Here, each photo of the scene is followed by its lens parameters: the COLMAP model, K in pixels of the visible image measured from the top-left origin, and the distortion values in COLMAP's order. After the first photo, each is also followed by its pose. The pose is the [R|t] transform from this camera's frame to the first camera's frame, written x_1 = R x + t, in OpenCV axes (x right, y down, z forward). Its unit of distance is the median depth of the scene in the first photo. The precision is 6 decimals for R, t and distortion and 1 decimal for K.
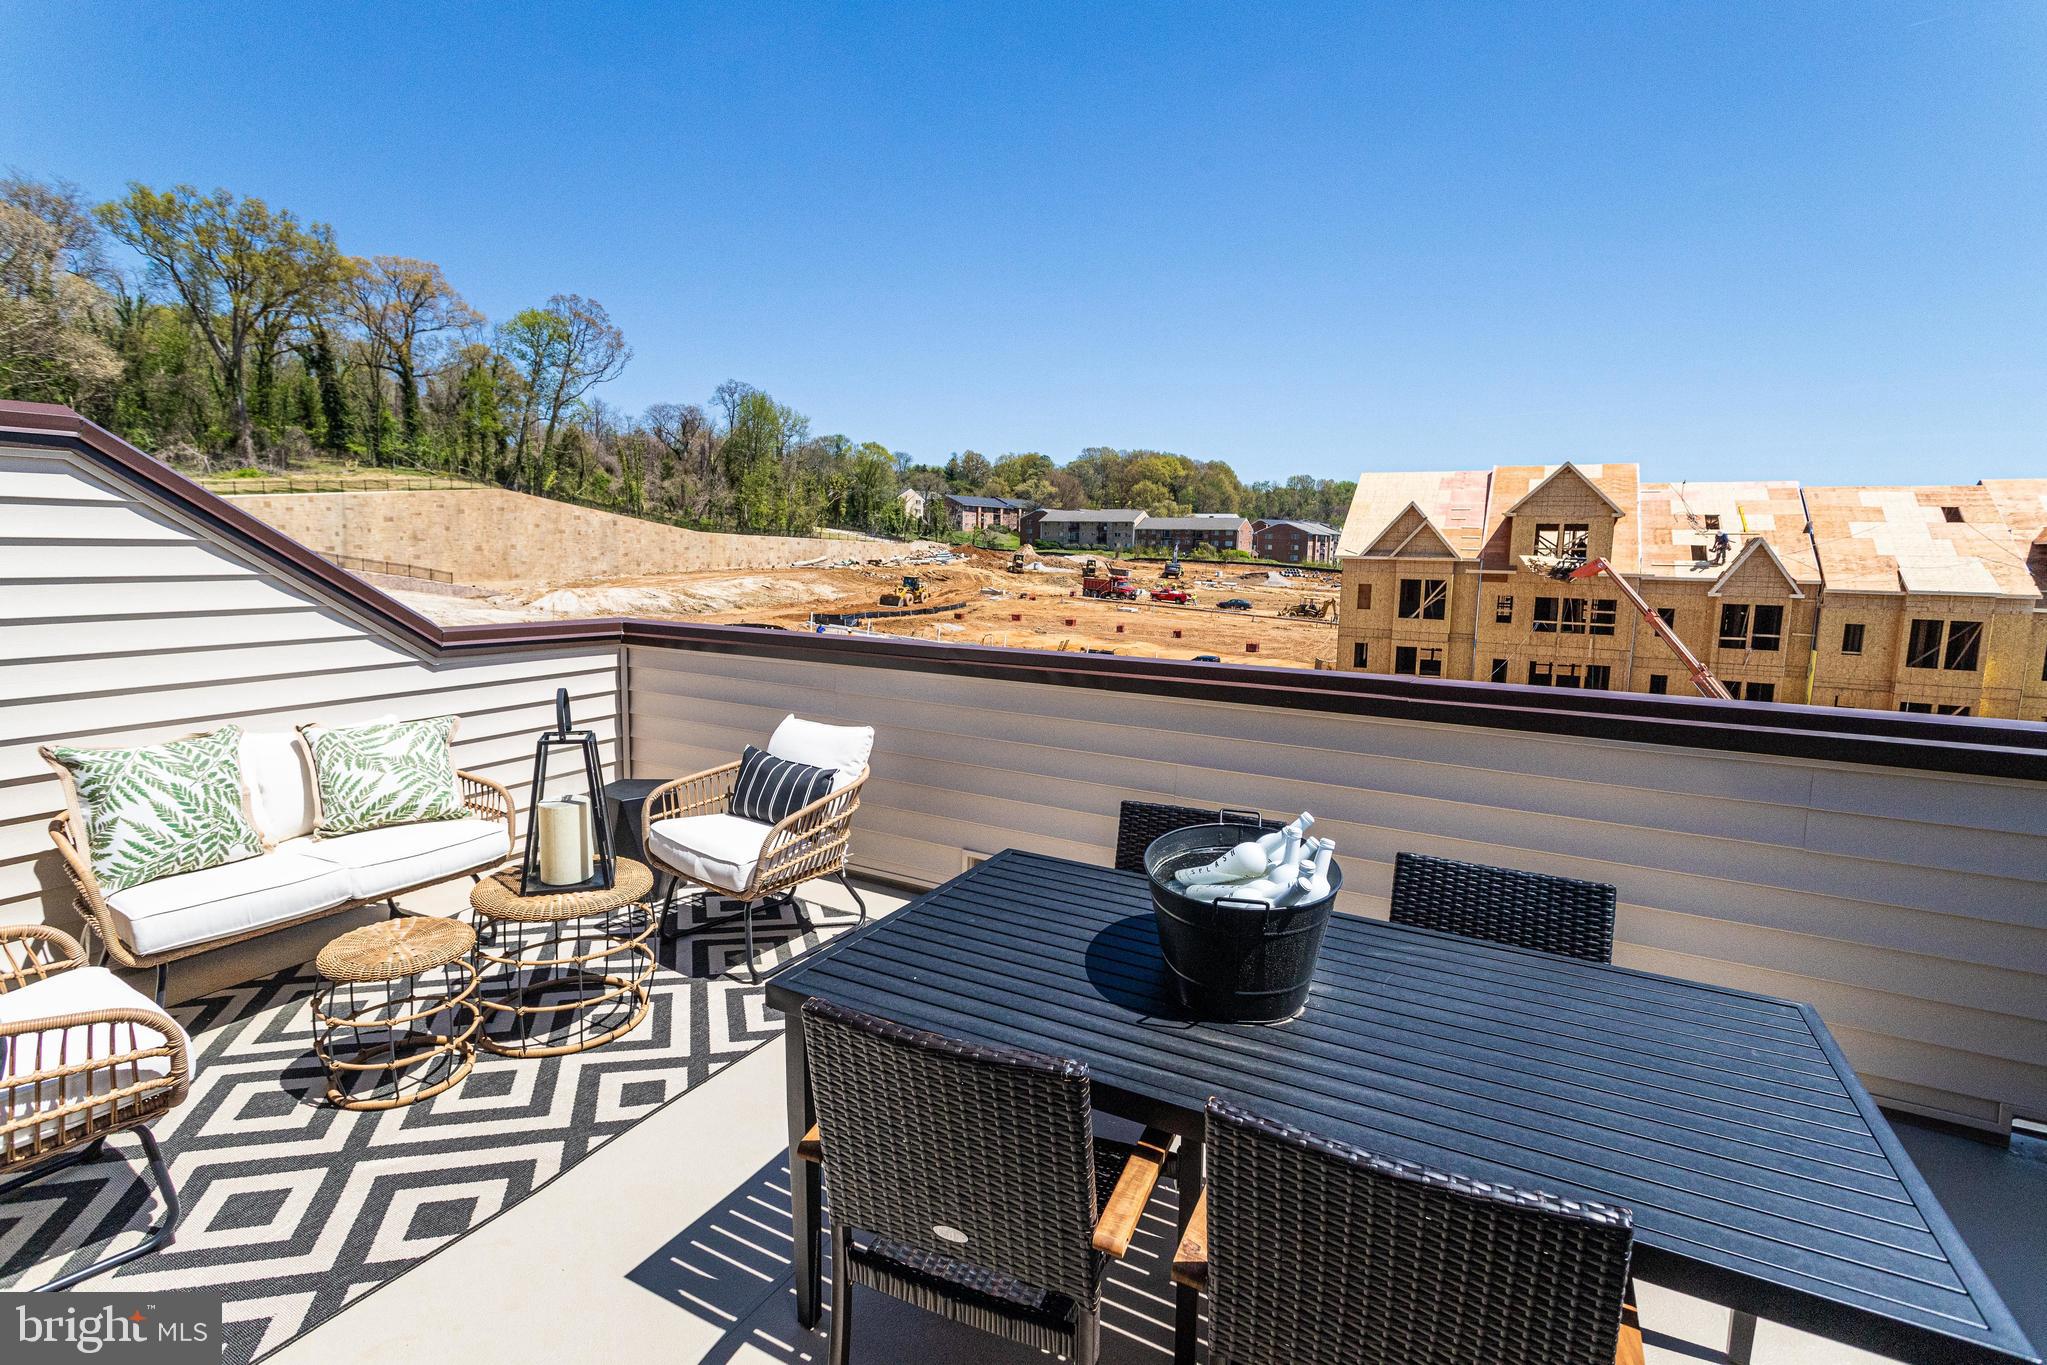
lens RADIAL K [[990.4, 0, 1044.2], [0, 990.4, 707.9], [0, 0, 1]] dist [-0.004144, -0.000664]
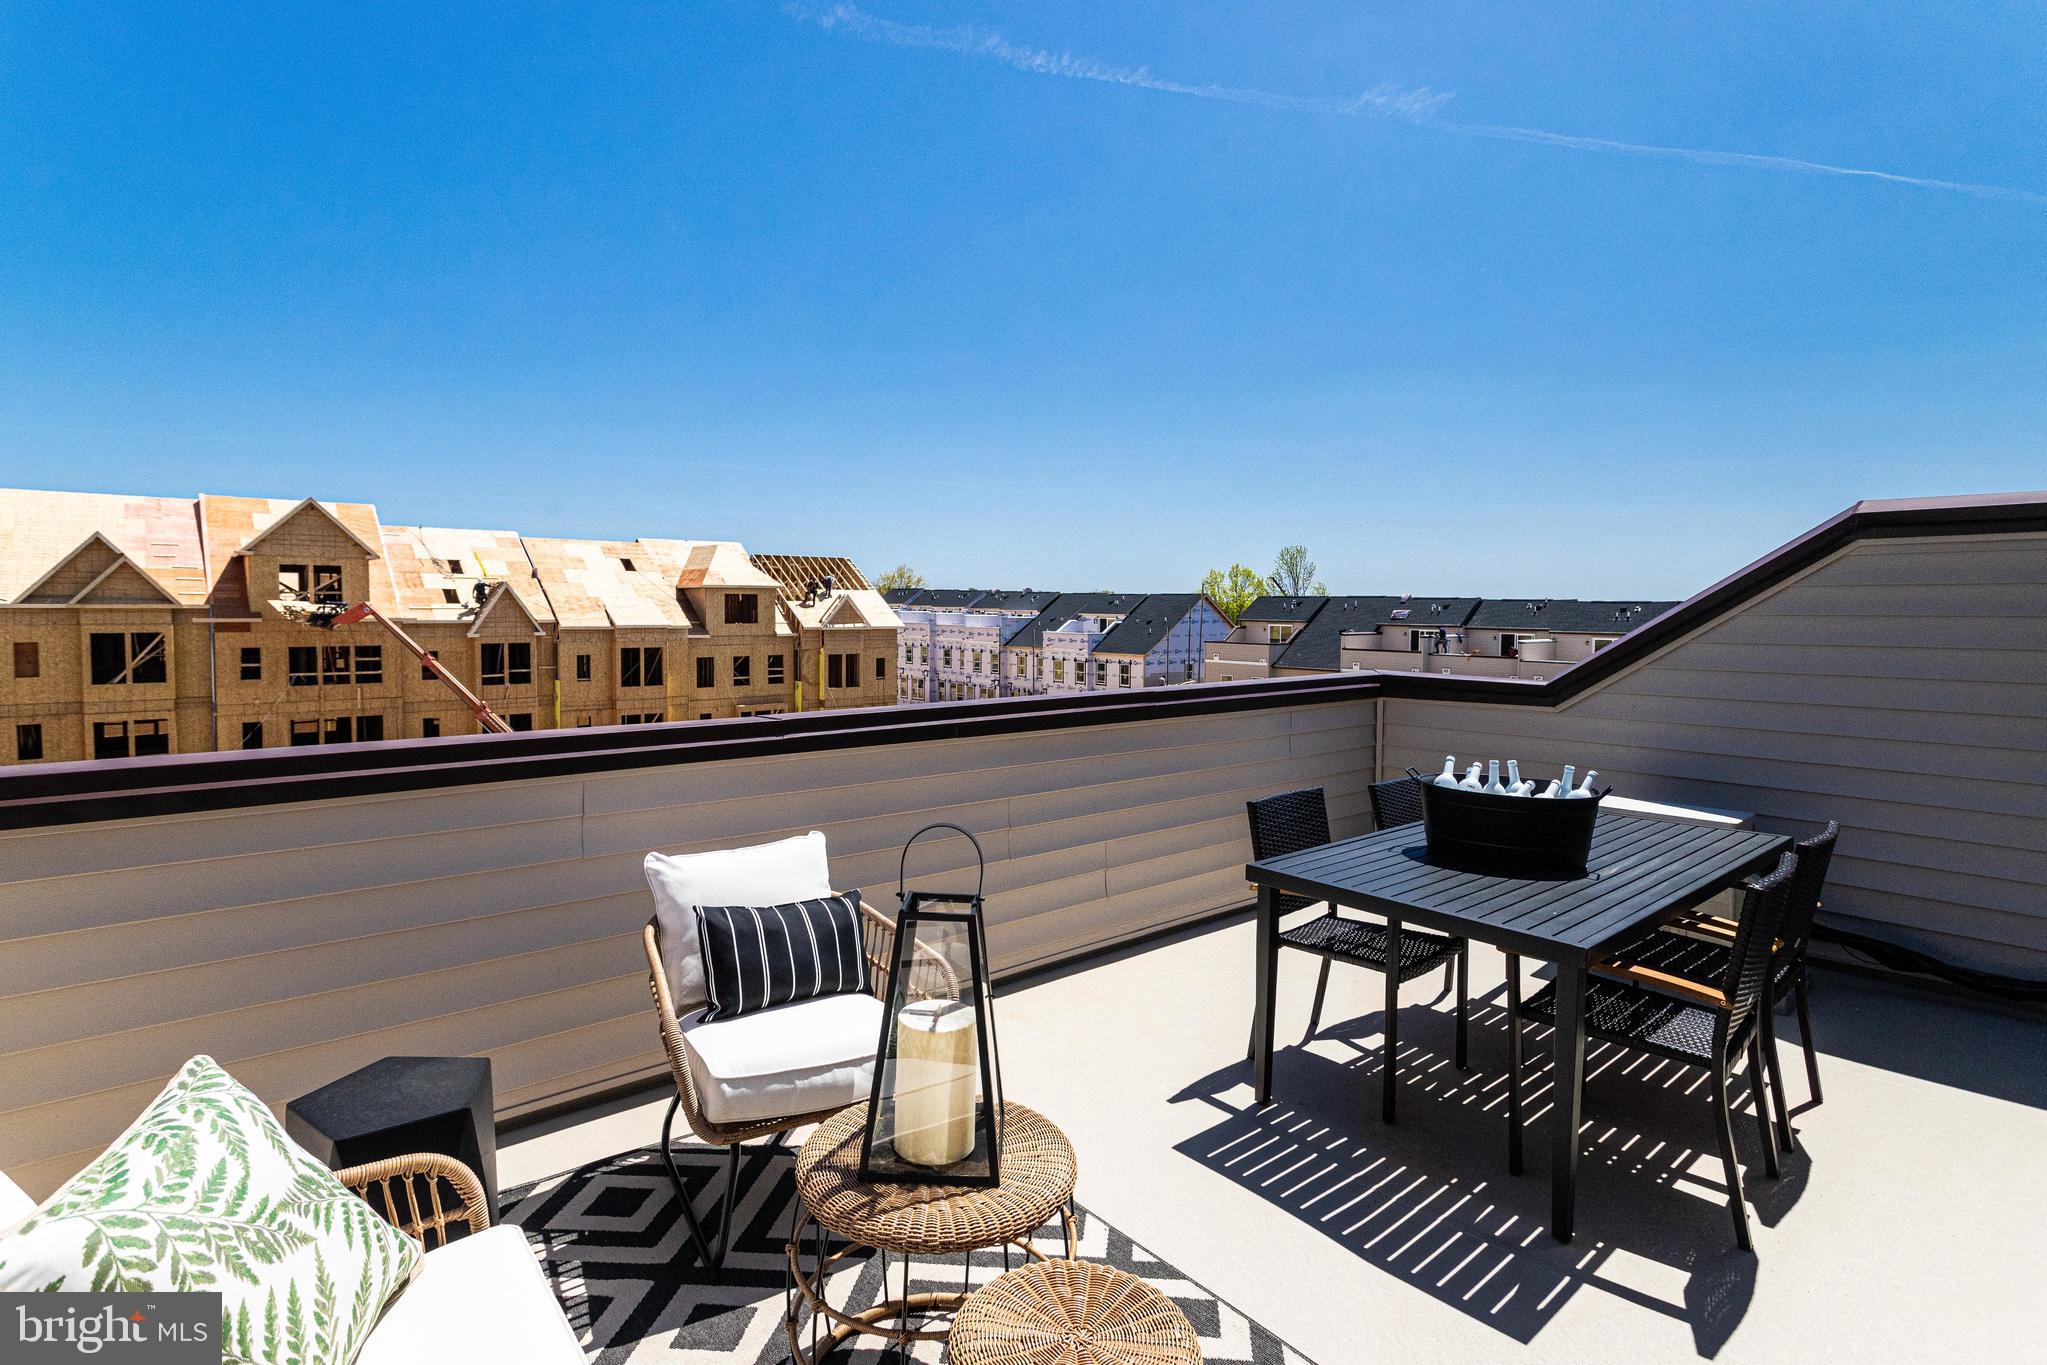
lens RADIAL K [[990.4, 0, 1044.2], [0, 990.4, 707.9], [0, 0, 1]] dist [-0.004144, -0.000664]
pose [[0.350979, -0.109997, 0.929900, -0.091970], [0.150702, 0.986766, 0.059843, -0.010146], [-0.924177, 0.119134, 0.362911, 0.066490]]
